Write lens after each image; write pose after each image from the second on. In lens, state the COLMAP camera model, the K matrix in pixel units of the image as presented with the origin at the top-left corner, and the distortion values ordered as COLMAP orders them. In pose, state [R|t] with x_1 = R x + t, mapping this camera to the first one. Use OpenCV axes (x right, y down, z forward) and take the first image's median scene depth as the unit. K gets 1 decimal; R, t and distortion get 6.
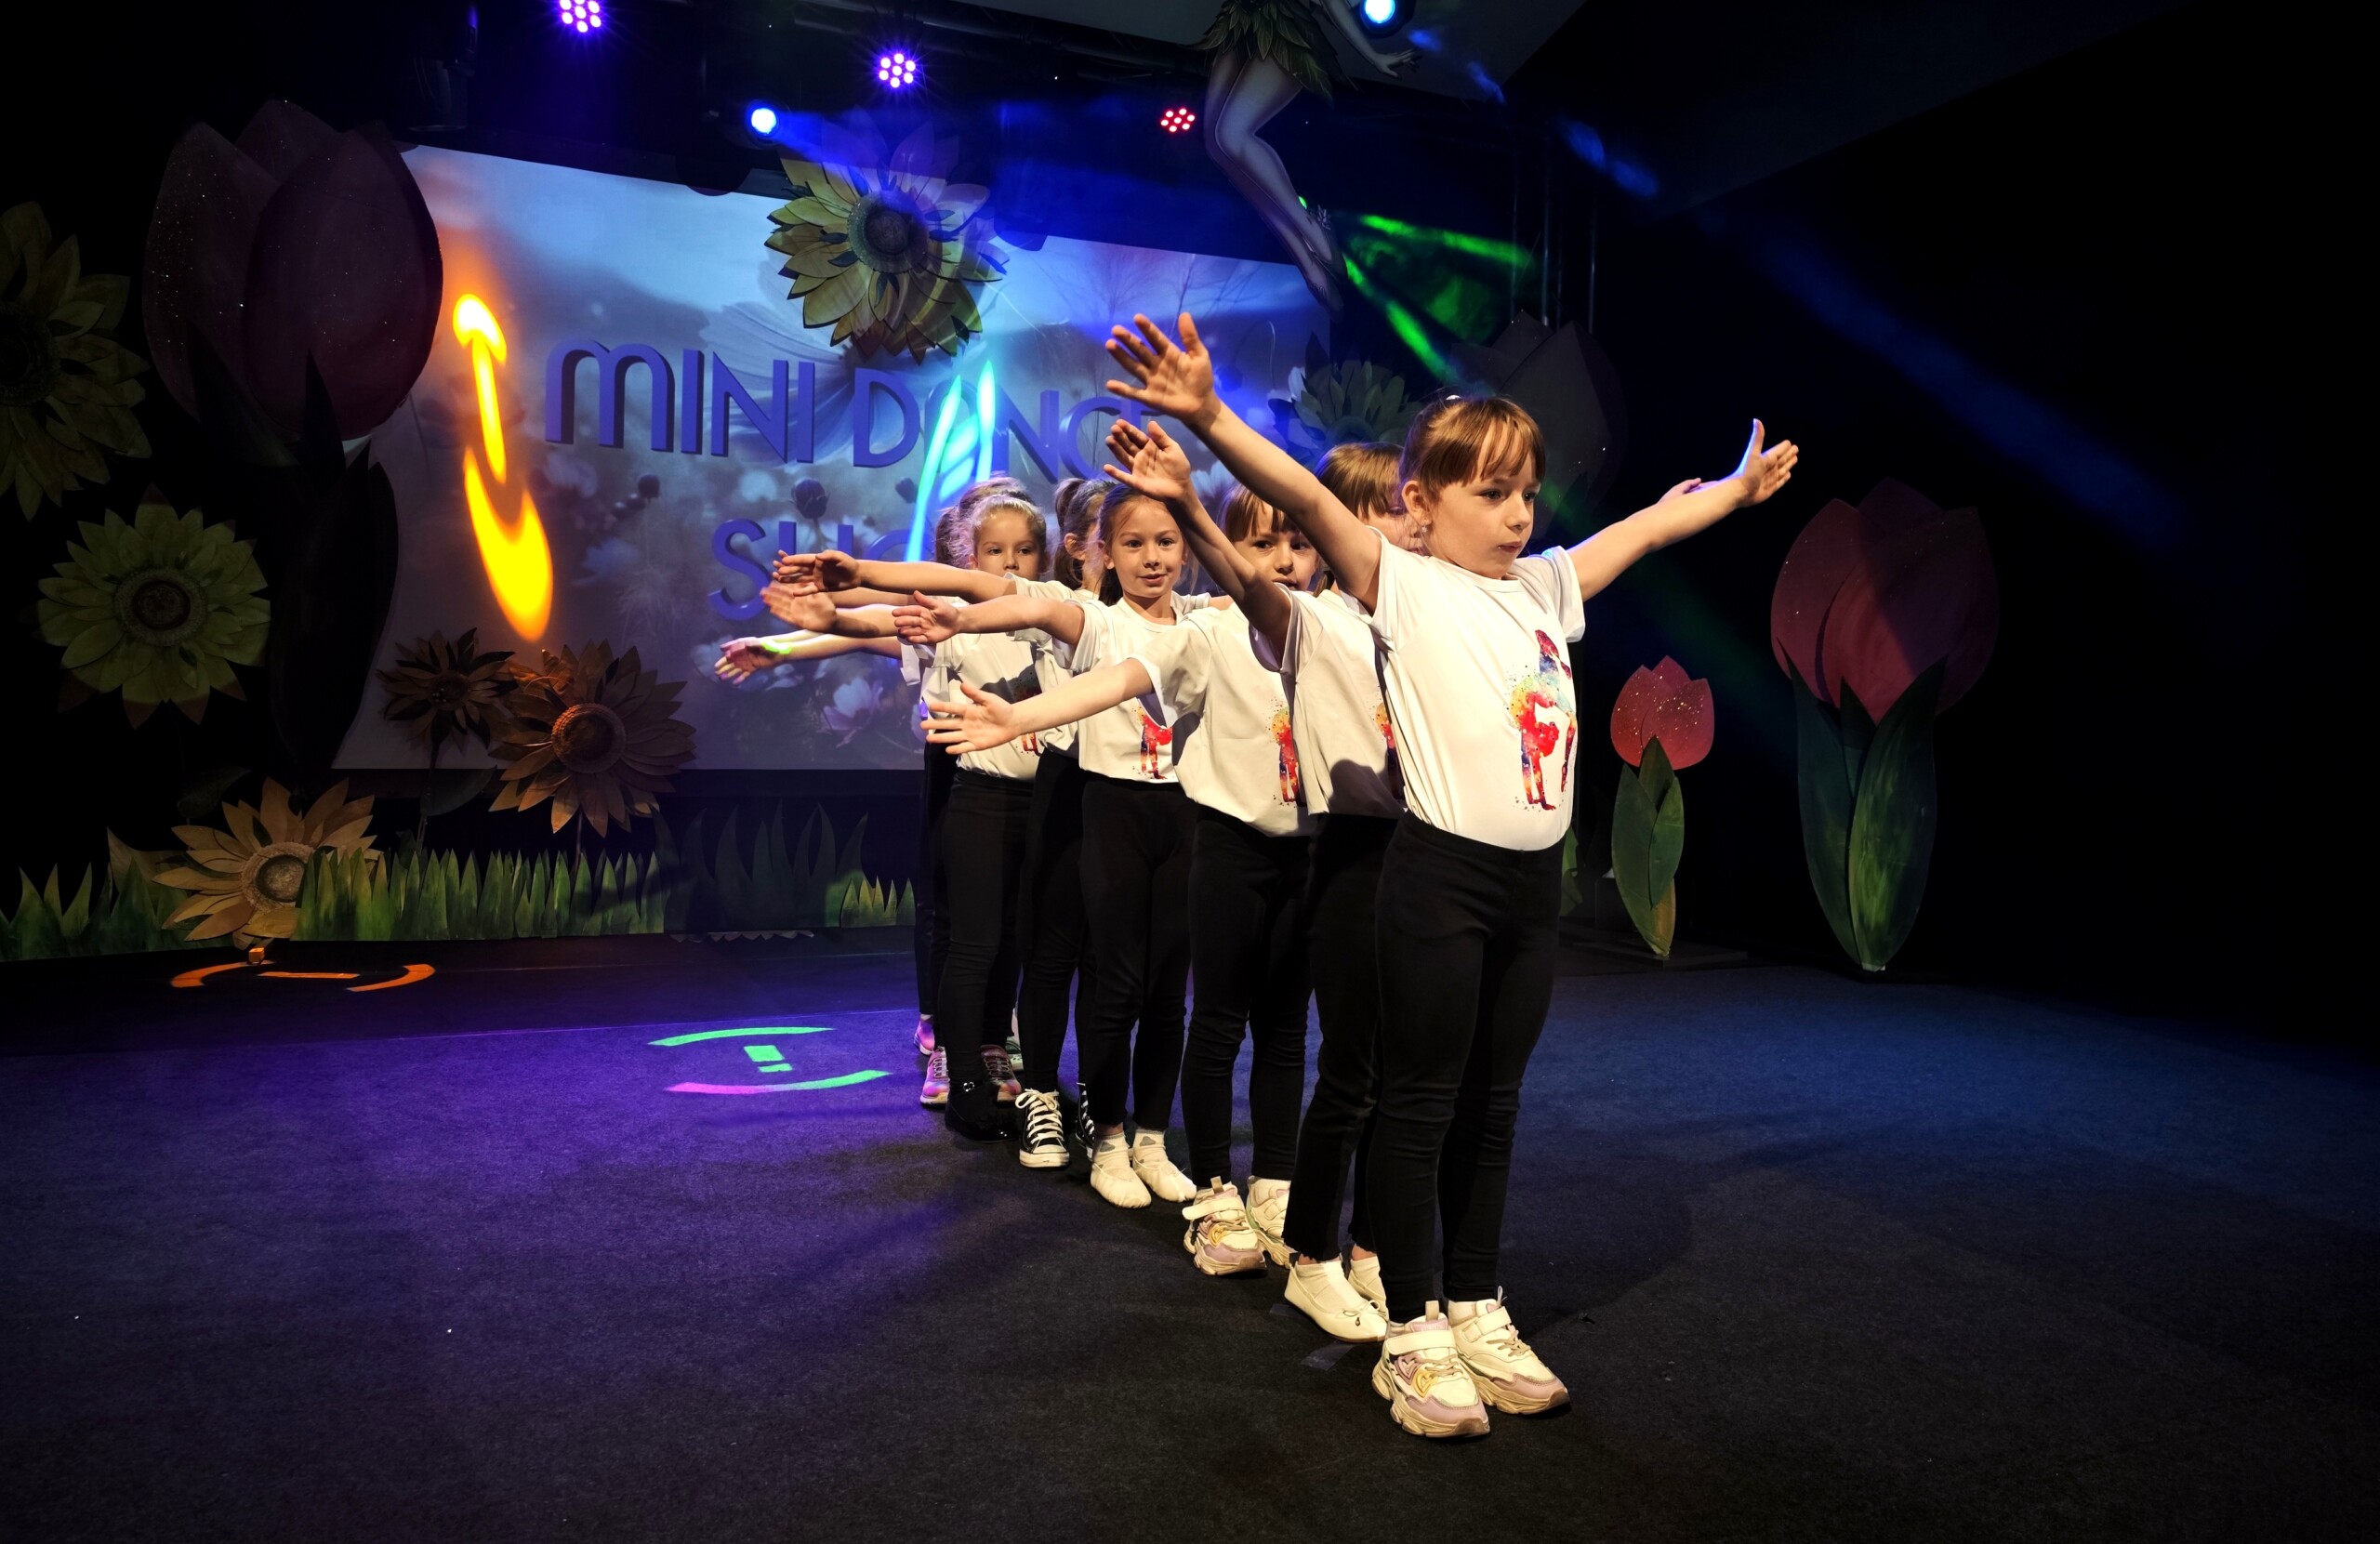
lens RADIAL K [[1646.3, 0, 1222.6], [0, 1646.3, 718.2], [0, 0, 1]] dist [0.012179, -0.023215]
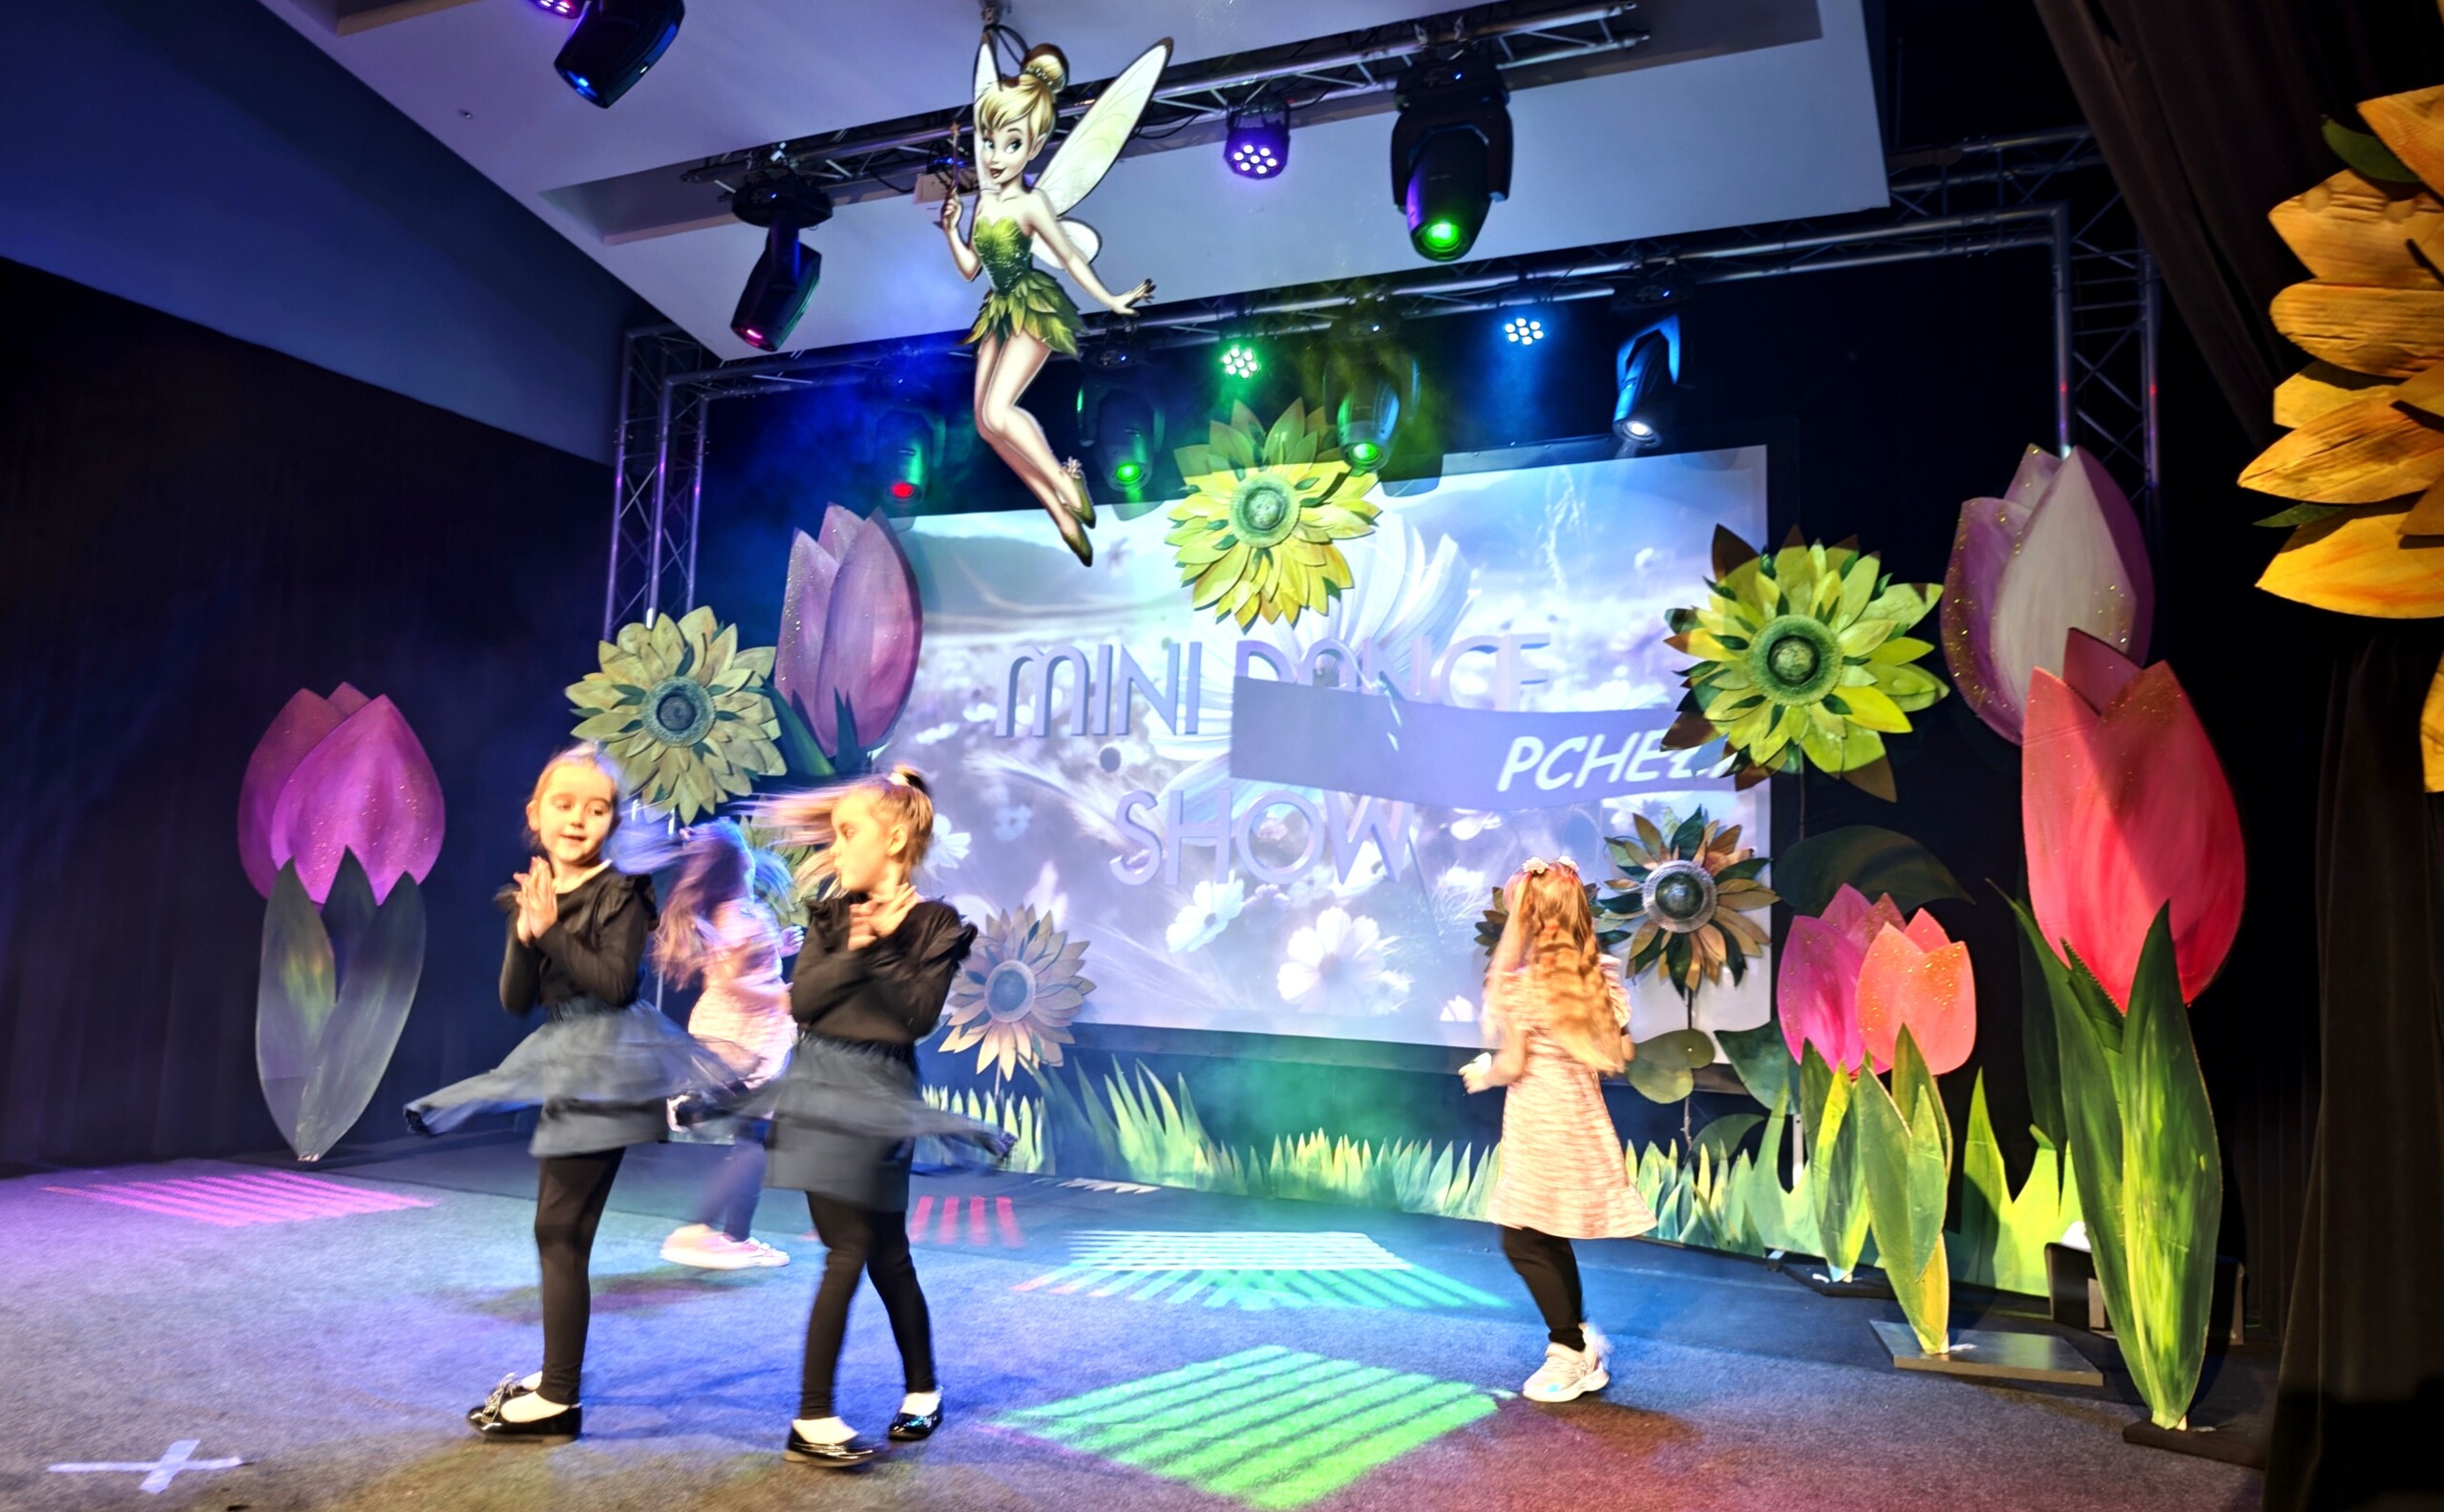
lens RADIAL K [[1786.9, 0, 1178.1], [0, 1786.9, 697.3], [0, 0, 1]] dist [0.009091, 0.001272]
pose [[0.663872, -0.099106, -0.741250, 0.682079], [-0.027075, 0.987345, -0.156258, 0.001417], [0.747356, 0.123805, 0.652787, 0.272646]]
